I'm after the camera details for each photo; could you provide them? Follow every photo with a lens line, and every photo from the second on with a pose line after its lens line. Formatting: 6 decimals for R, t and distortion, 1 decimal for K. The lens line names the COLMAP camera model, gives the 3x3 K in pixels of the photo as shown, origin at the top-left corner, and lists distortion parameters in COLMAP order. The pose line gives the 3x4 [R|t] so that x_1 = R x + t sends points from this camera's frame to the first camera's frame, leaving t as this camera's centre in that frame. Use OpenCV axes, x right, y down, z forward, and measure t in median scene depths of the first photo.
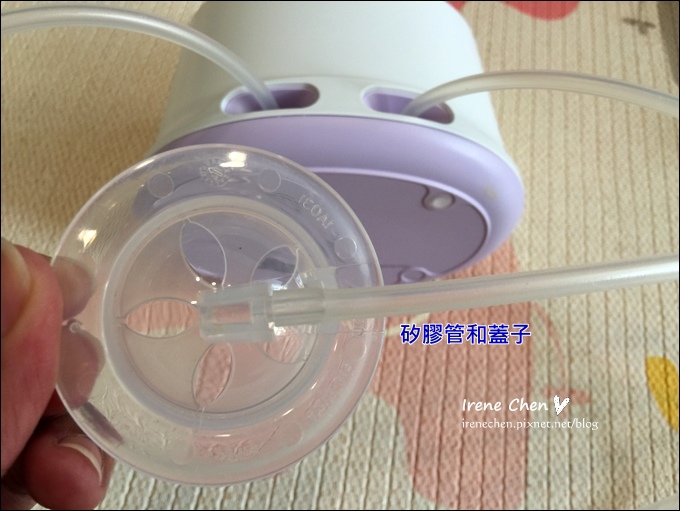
lens RADIAL K [[582.4, 0, 340.0], [0, 582.4, 255.5], [0, 0, 1]] dist [0.112523, -0.212318]
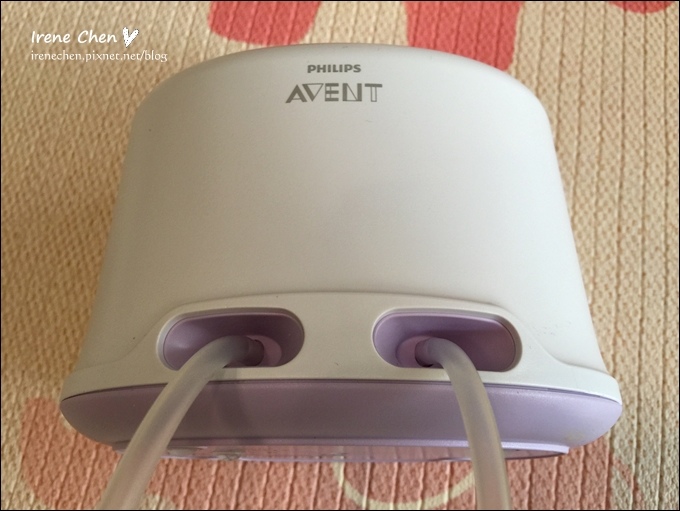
lens RADIAL K [[582.4, 0, 340.0], [0, 582.4, 255.5], [0, 0, 1]] dist [0.112523, -0.212318]
pose [[0.996801, -0.019793, -0.077432, 0.033858], [0.033515, 0.983066, 0.180159, -0.284945], [0.072555, -0.182177, 0.980585, 0.242852]]
